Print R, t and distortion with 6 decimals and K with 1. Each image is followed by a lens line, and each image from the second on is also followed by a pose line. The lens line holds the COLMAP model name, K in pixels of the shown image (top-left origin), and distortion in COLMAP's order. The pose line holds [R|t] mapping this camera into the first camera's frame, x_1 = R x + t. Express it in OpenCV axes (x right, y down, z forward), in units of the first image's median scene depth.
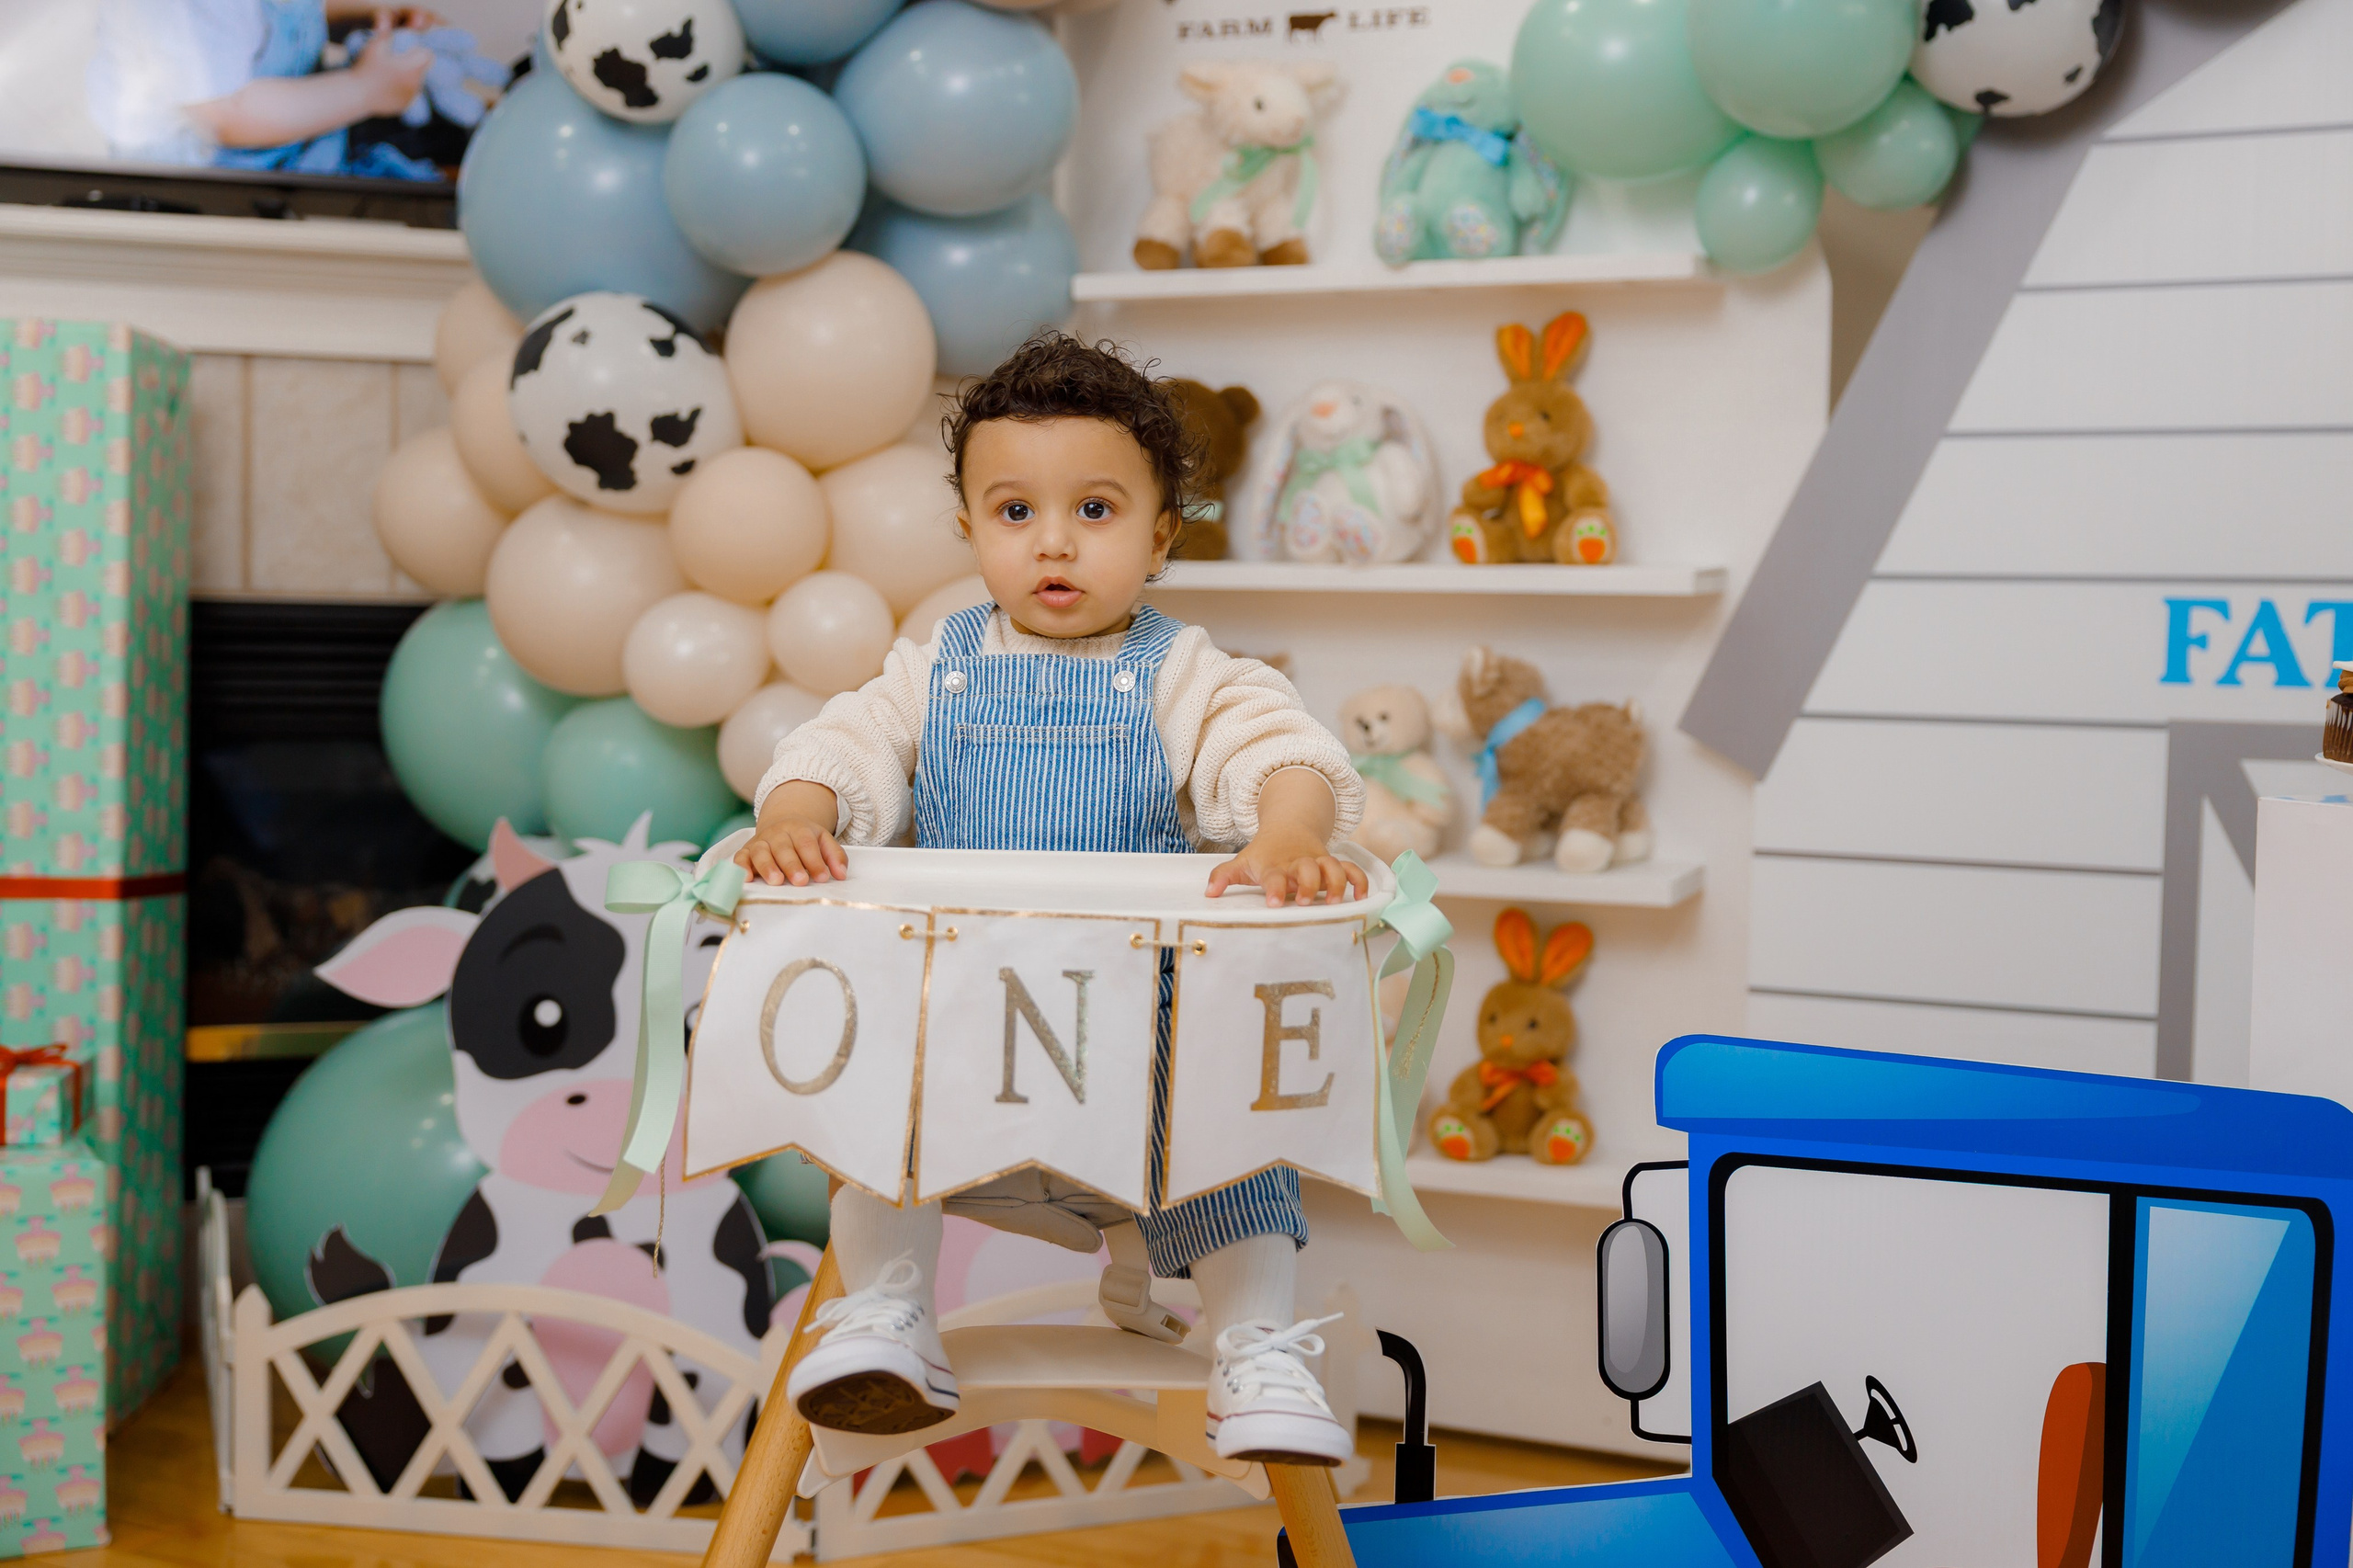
lens RADIAL K [[2880.4, 0, 1196.5], [0, 2880.4, 769.1], [0, 0, 1]] dist [-0.002050, 0.000000]
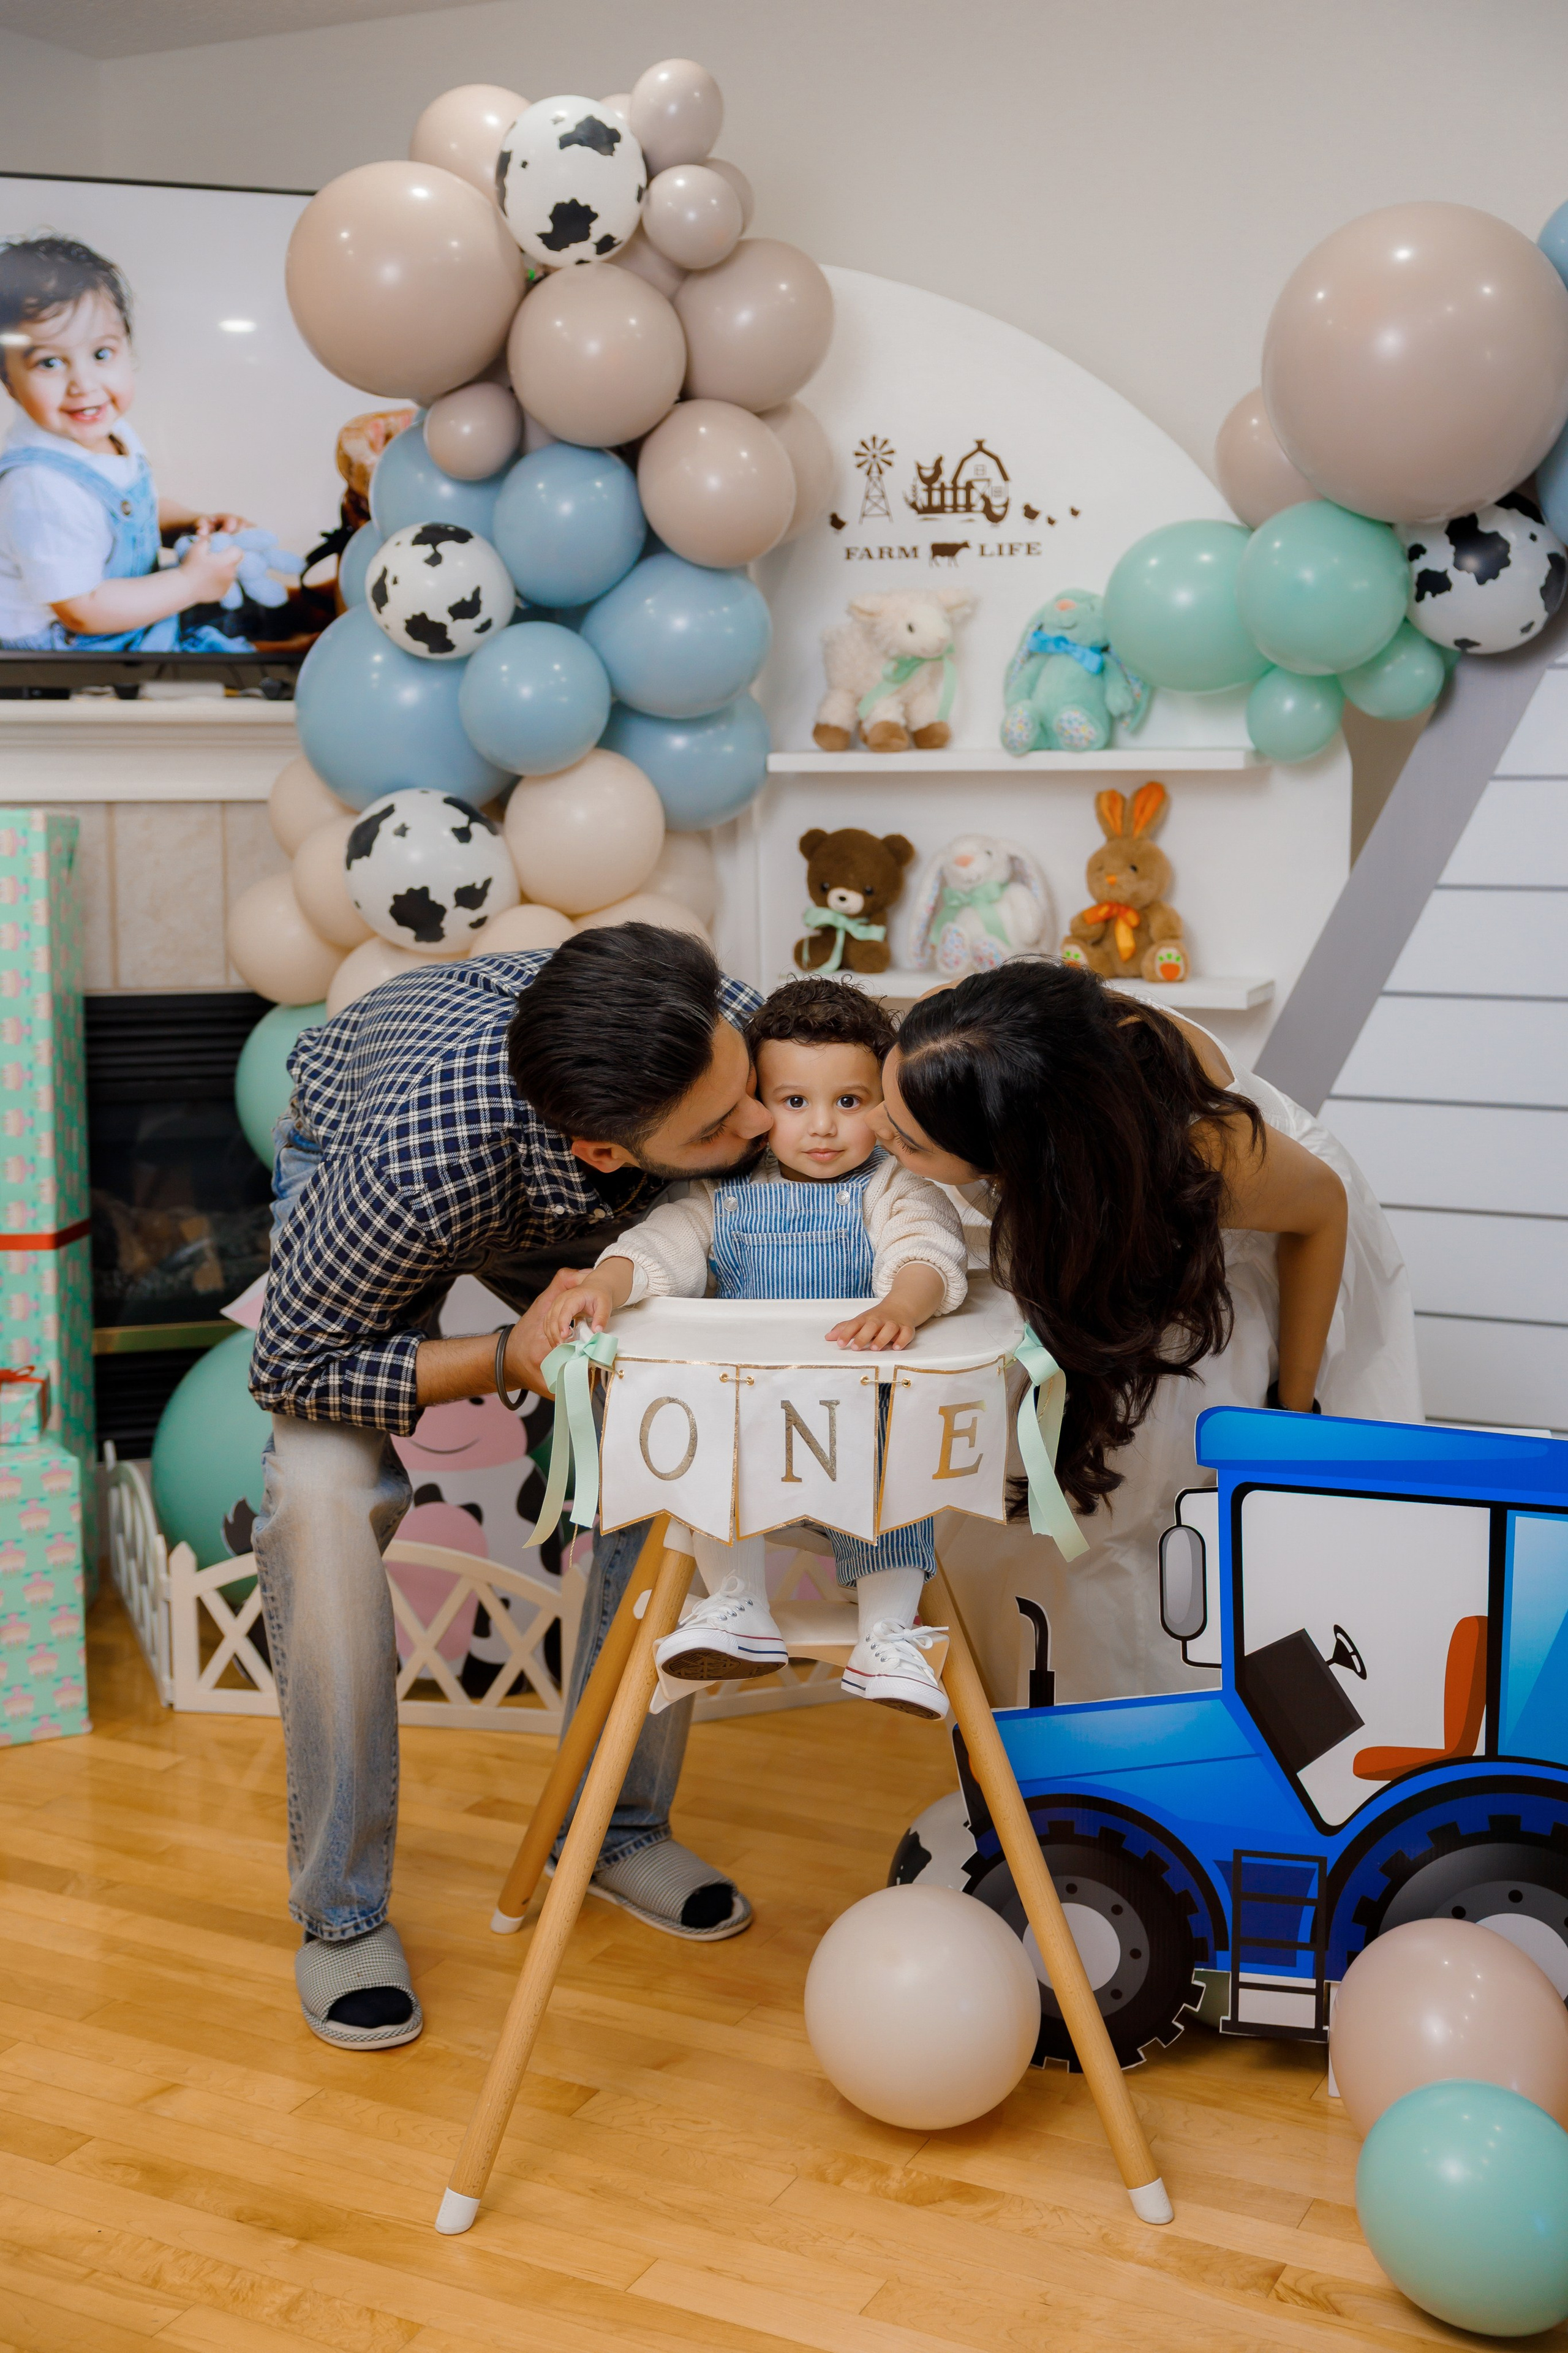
lens RADIAL K [[2969.7, 0, 750.7], [0, 2969.7, 1134.1], [0, 0, 1]] dist [0.017725, 0.000000]
pose [[0.999520, -0.019432, -0.024138, -0.022674], [0.021458, 0.996001, 0.086724, -0.122996], [0.022357, -0.087200, 0.995940, -0.358002]]
